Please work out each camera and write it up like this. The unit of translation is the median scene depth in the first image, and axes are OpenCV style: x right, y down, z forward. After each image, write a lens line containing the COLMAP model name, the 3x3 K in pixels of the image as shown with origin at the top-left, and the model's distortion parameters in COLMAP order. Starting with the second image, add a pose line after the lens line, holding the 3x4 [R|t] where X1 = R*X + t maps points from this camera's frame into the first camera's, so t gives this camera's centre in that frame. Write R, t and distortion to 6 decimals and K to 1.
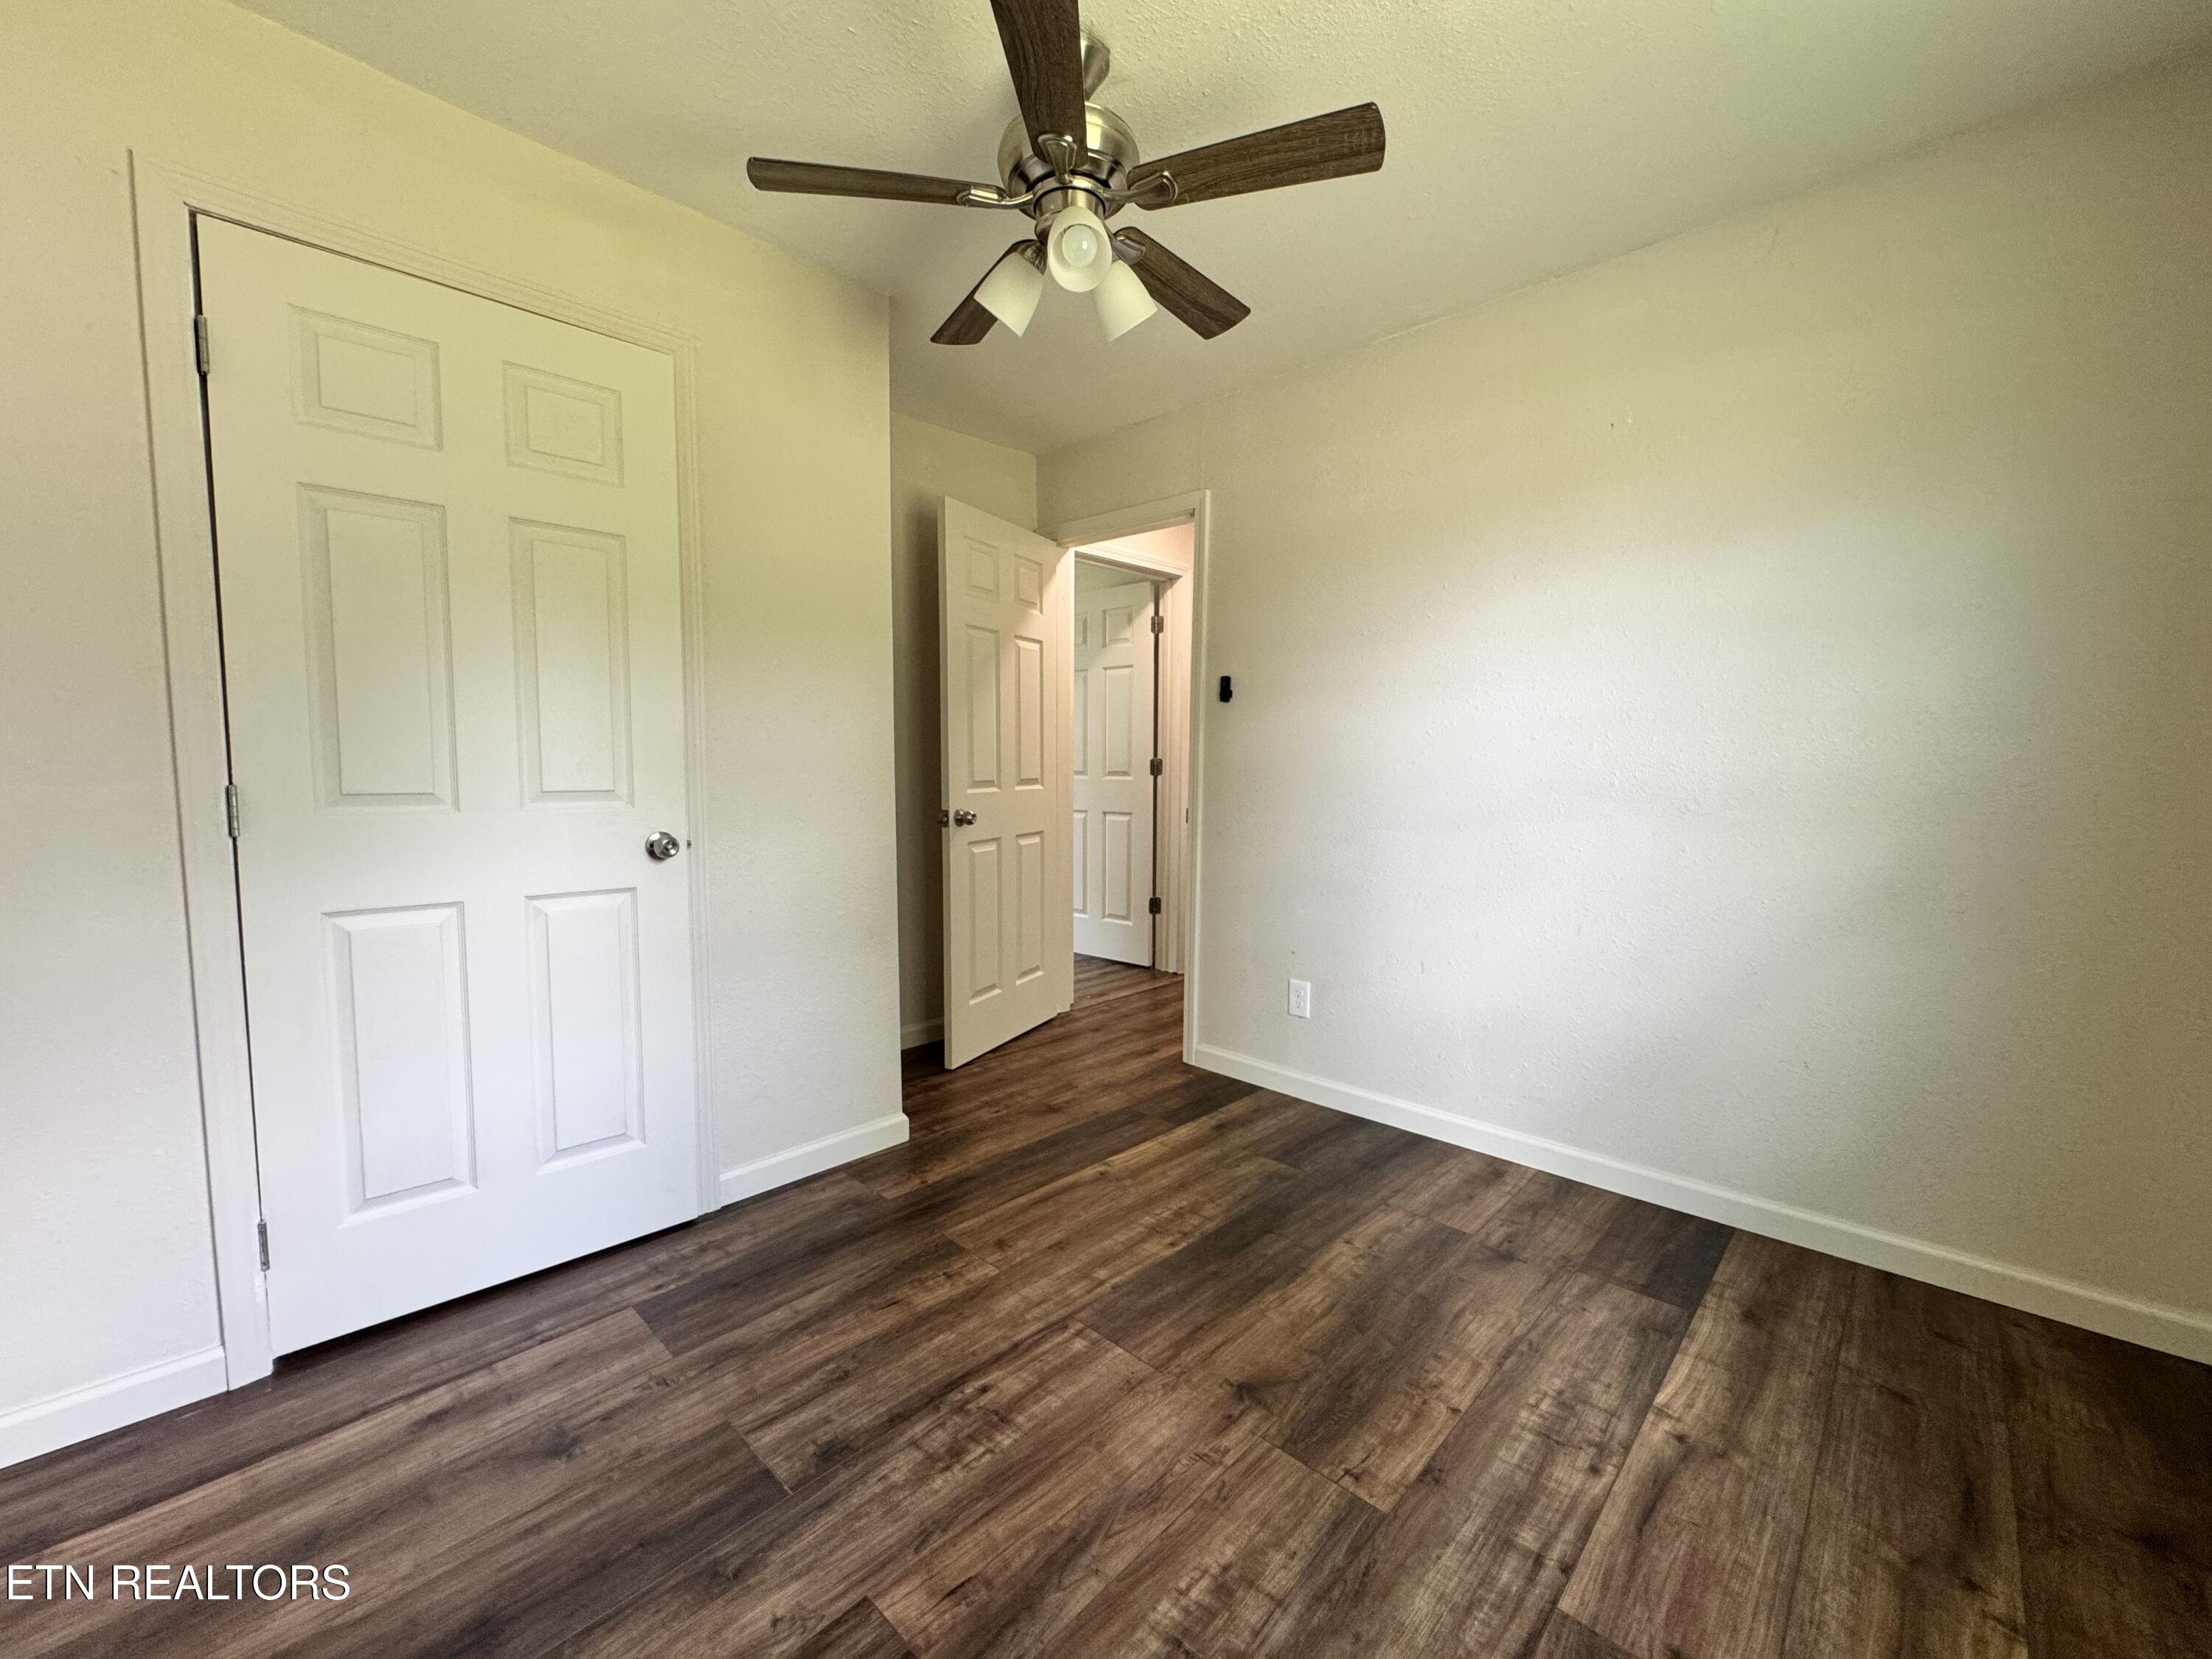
lens RADIAL K [[909.8, 0, 1104.5], [0, 909.8, 826.1], [0, 0, 1]] dist [-0.001175, 0.000899]
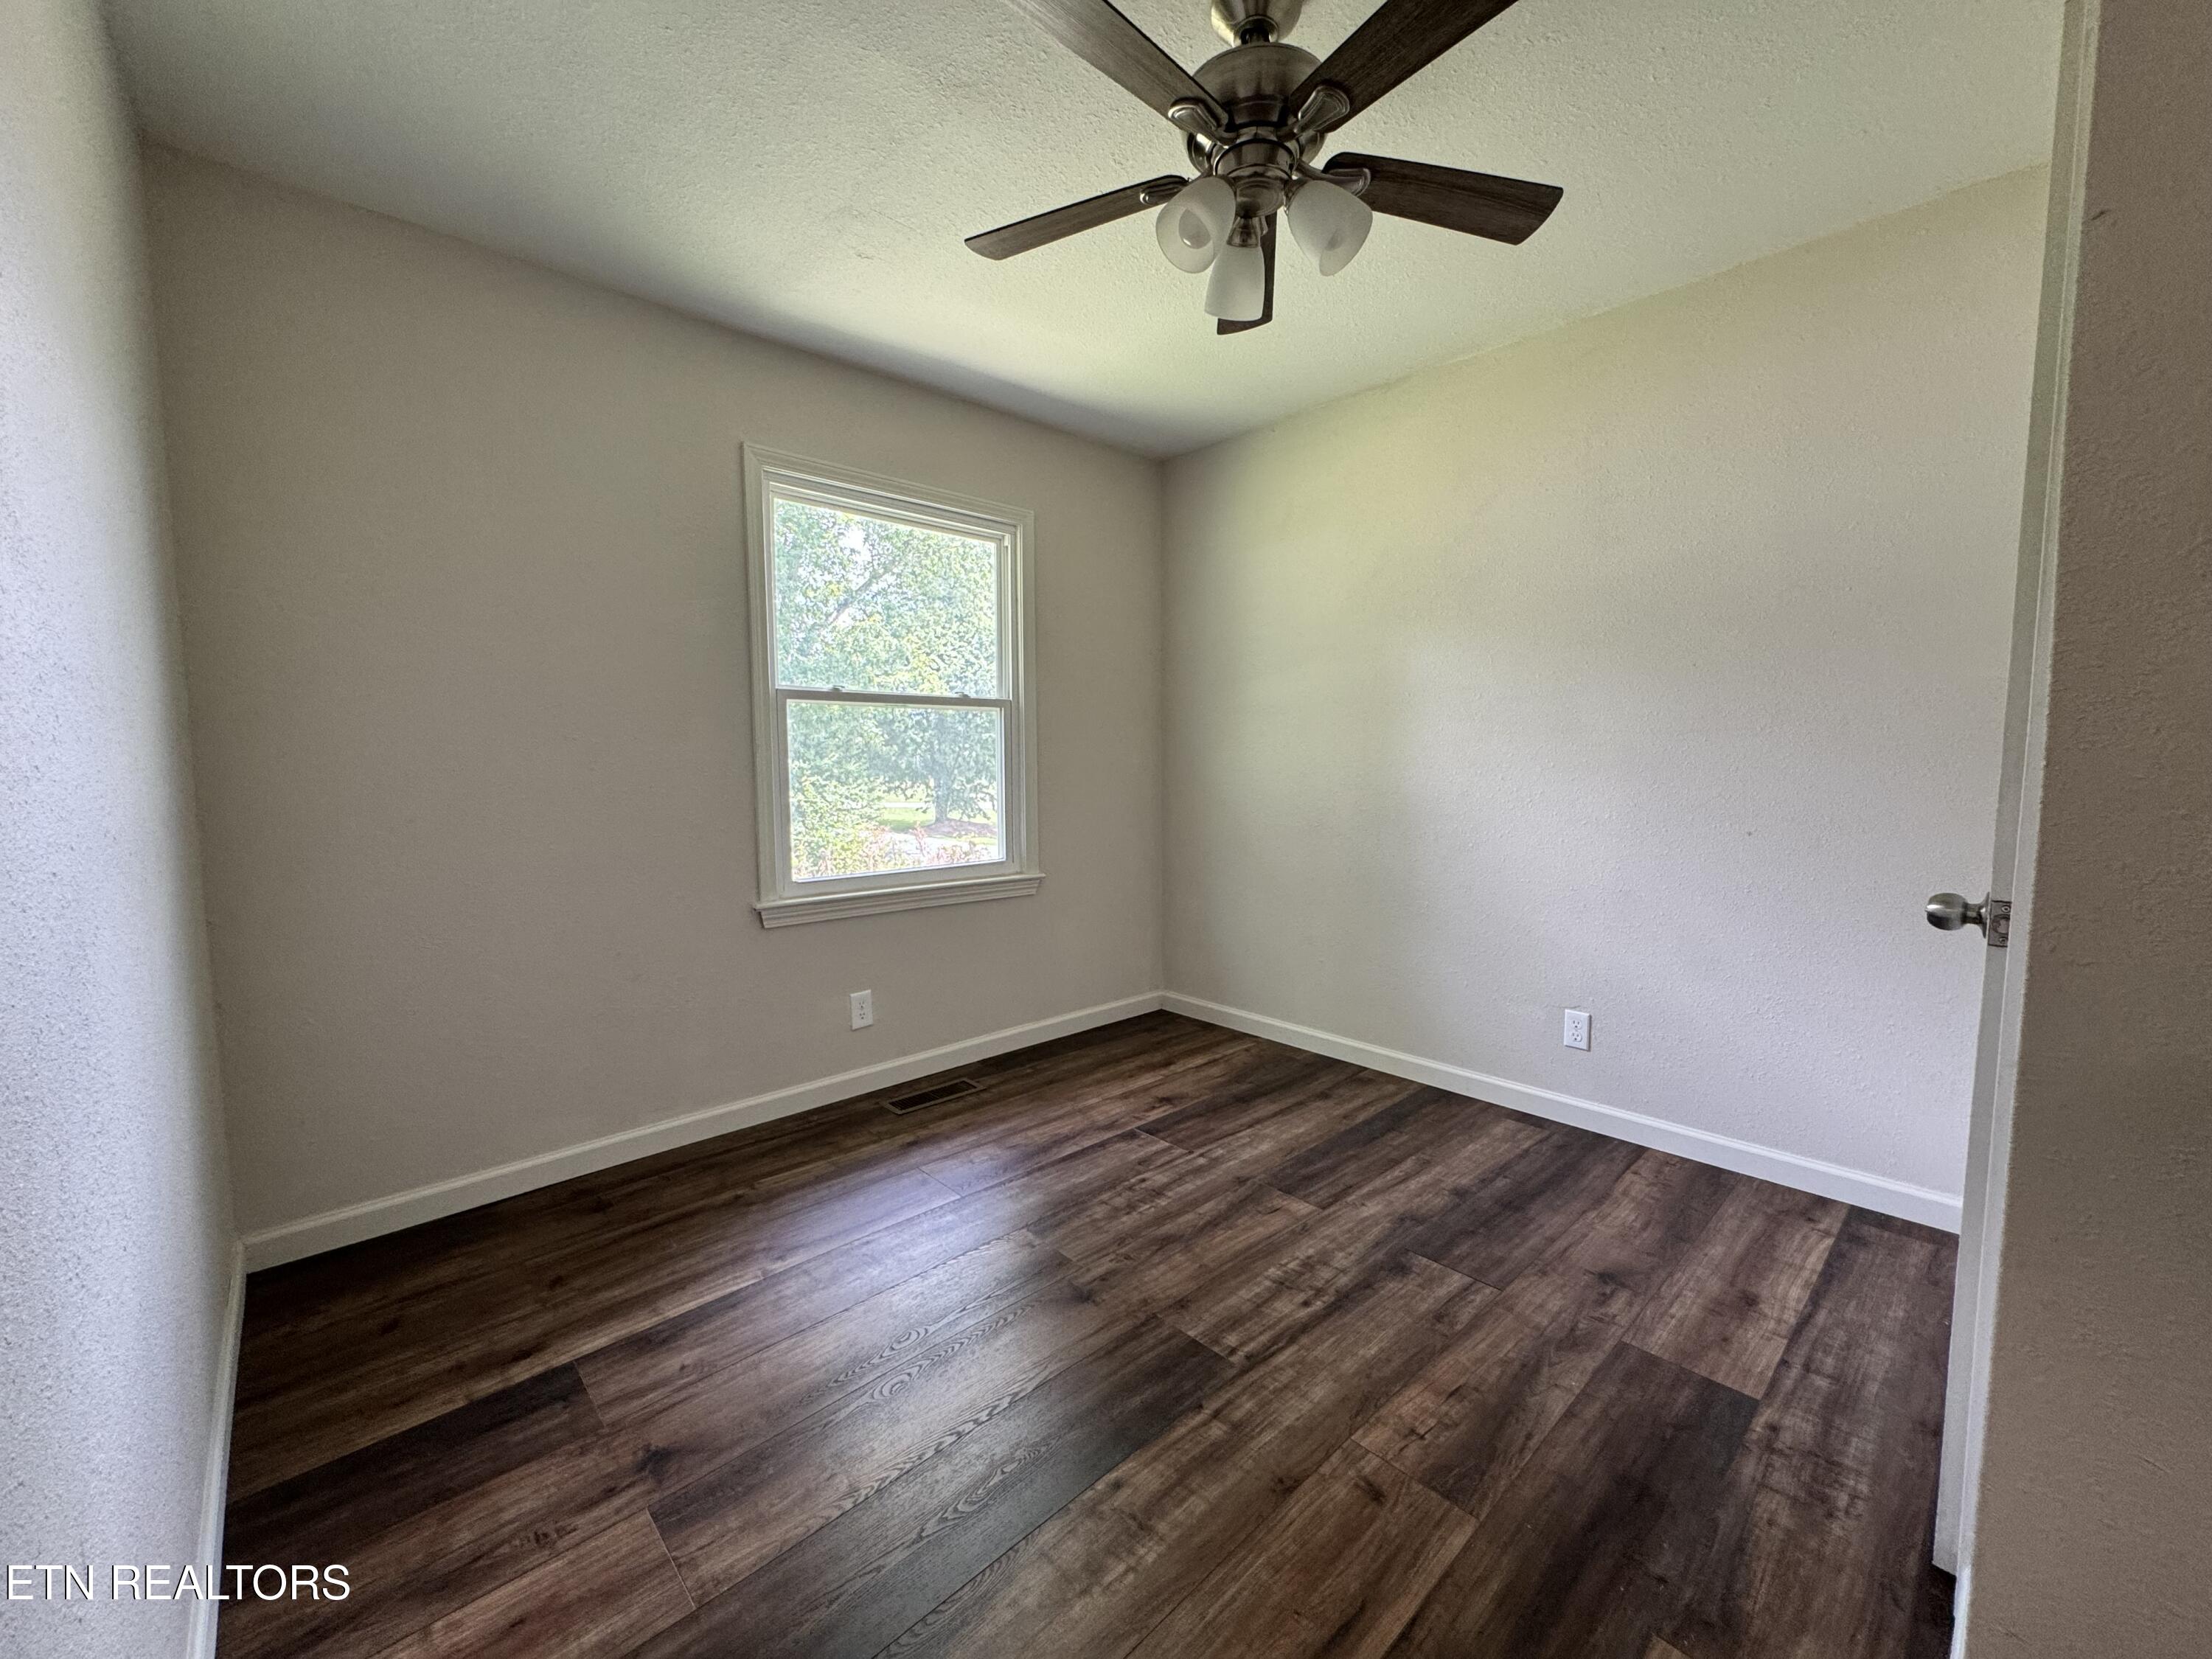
lens RADIAL K [[887.8, 0, 1089.7], [0, 887.8, 835.4], [0, 0, 1]] dist [-0.001450, 0.000042]
pose [[-0.996982, -0.004030, 0.077526, 0.055161], [0.008548, 0.986878, 0.161240, -0.151314], [-0.077158, 0.161416, -0.983866, 1.906033]]
